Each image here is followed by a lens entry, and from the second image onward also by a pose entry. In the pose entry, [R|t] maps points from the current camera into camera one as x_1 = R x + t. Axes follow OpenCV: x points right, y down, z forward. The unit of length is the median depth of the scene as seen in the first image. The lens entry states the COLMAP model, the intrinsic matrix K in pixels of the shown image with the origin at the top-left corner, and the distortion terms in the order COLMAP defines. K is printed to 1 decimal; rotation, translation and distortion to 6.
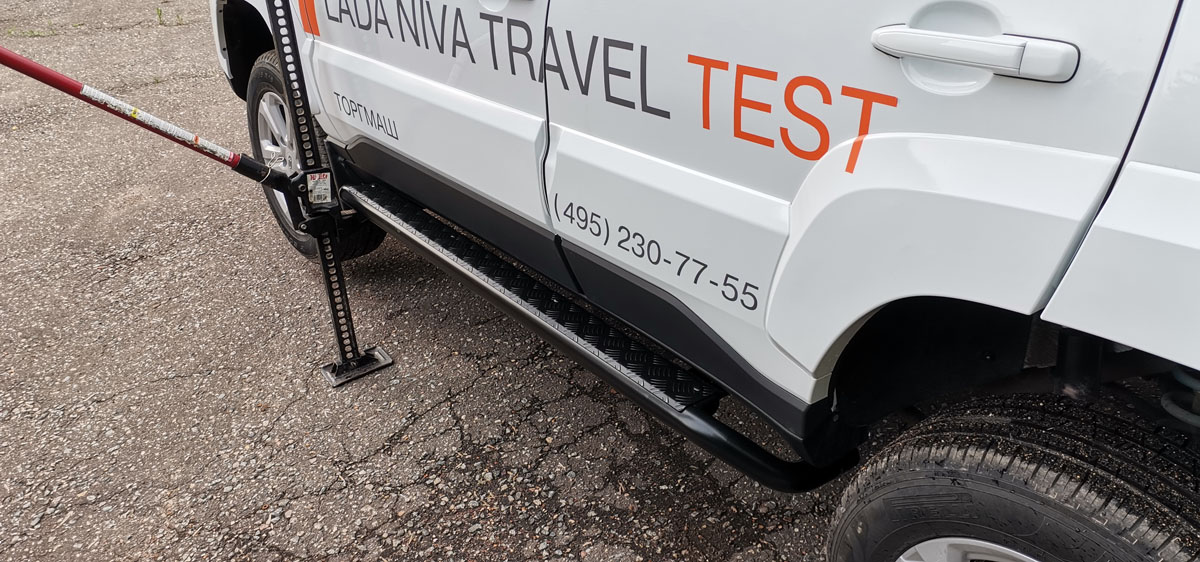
lens RADIAL K [[932.2, 0, 601.0], [0, 932.2, 303.6], [0, 0, 1]] dist [-0.003234, -0.006836]
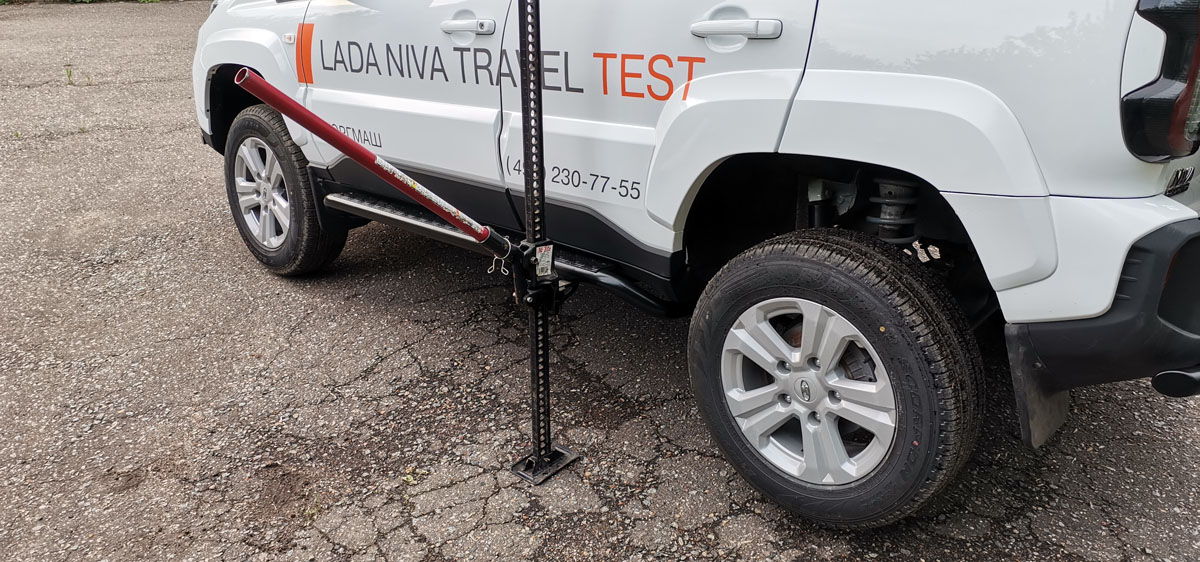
lens RADIAL K [[888.6, 0, 647.3], [0, 888.6, 278.3], [0, 0, 1]] dist [0.005952, -0.002031]
pose [[0.979677, -0.019415, 0.199642, -0.123981], [0.053857, 0.984217, -0.168571, 0.363427], [-0.193218, 0.175897, 0.965260, -0.471780]]
